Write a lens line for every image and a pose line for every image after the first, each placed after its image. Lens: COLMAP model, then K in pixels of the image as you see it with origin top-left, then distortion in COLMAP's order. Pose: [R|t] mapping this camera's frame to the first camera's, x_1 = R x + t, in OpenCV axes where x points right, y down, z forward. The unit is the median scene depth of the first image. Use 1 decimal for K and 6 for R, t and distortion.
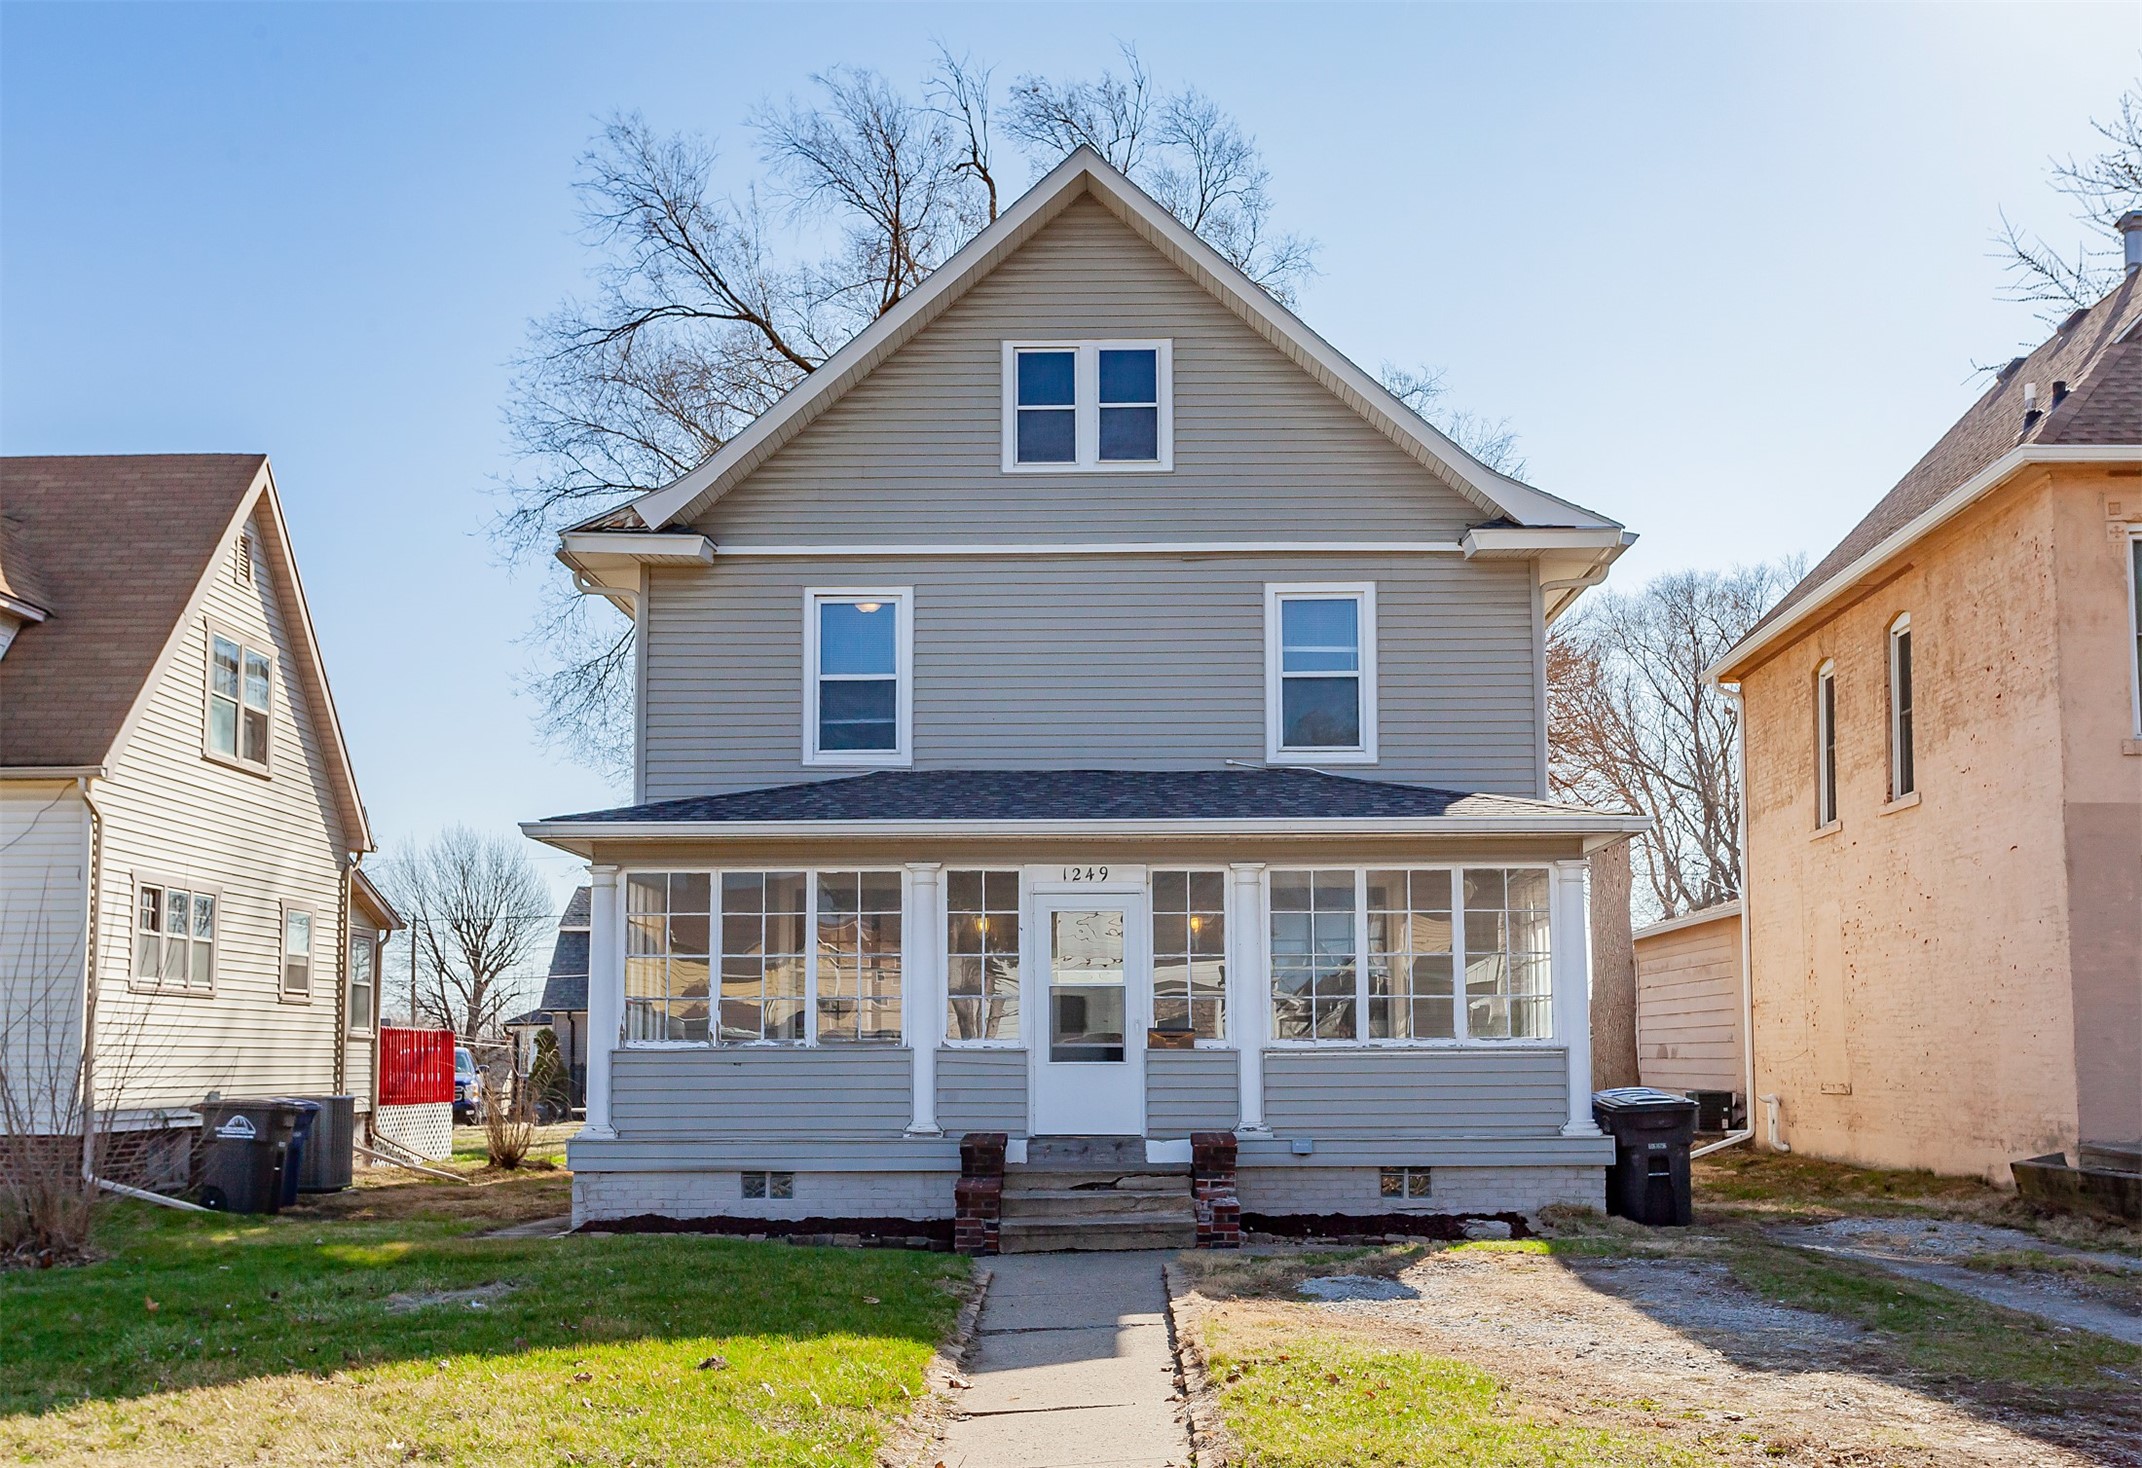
lens RADIAL K [[2842.0, 0, 1072.9], [0, 2842.0, 739.0], [0, 0, 1]] dist [0.017023, 0.000000]
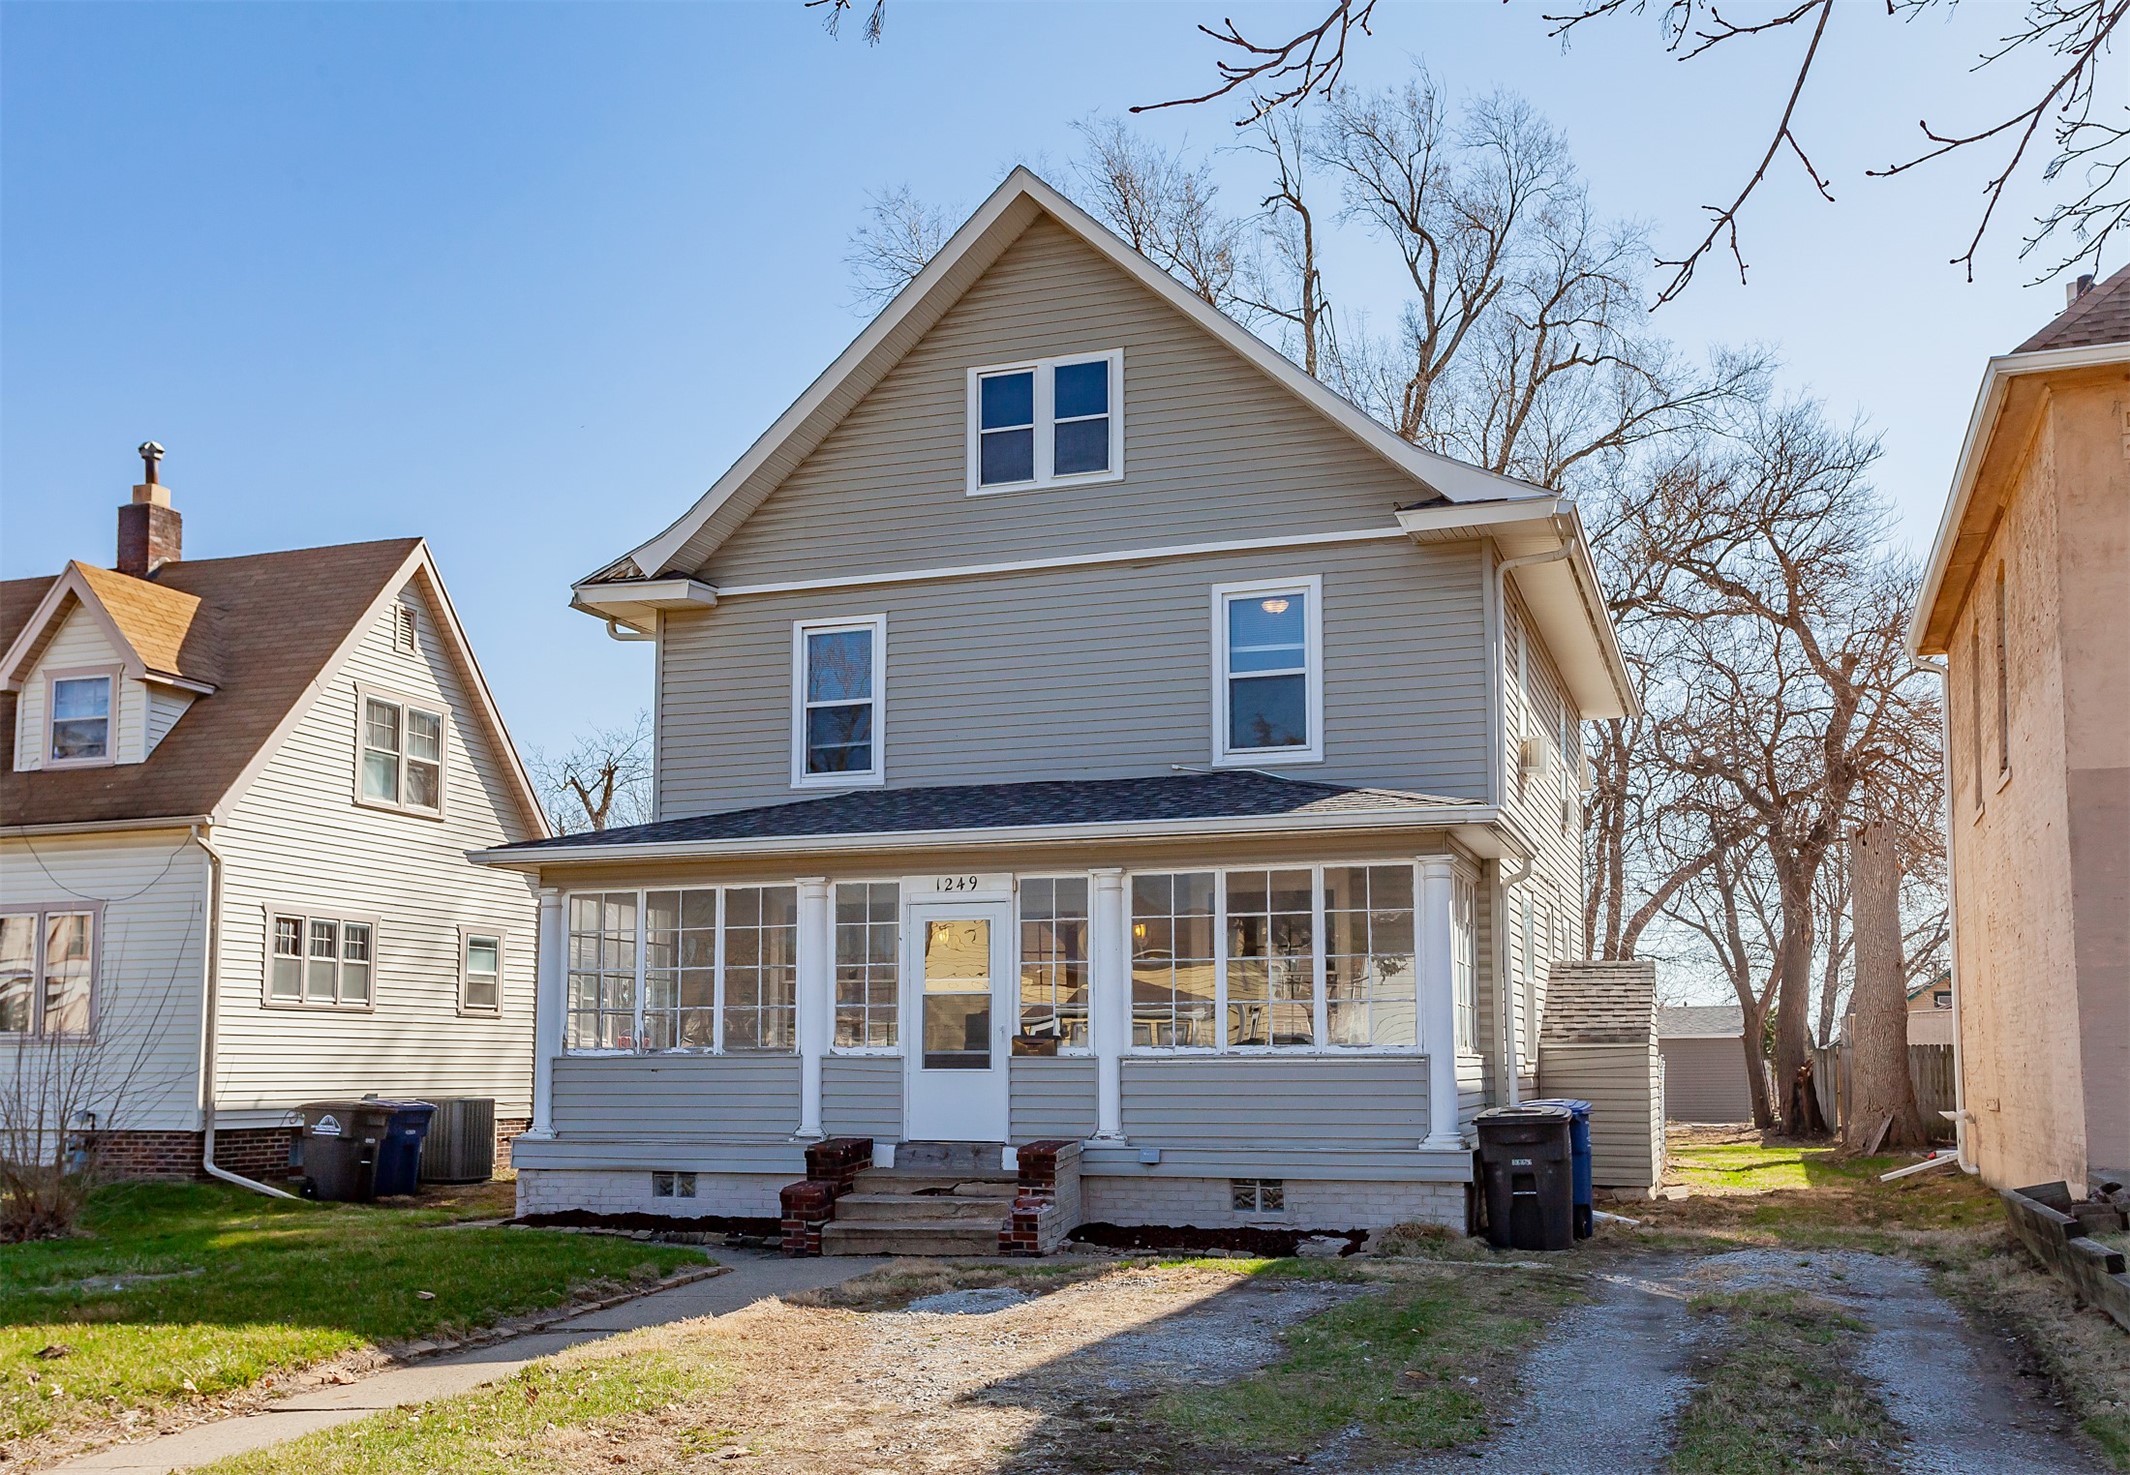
lens RADIAL K [[2594.9, 0, 1032.4], [0, 2594.9, 775.7], [0, 0, 1]] dist [0.074998, 0.000000]
pose [[0.908639, -0.044468, -0.415209, 0.393277], [0.044153, 0.998971, -0.010364, 0.018564], [0.415242, -0.008915, 0.909667, 0.157799]]
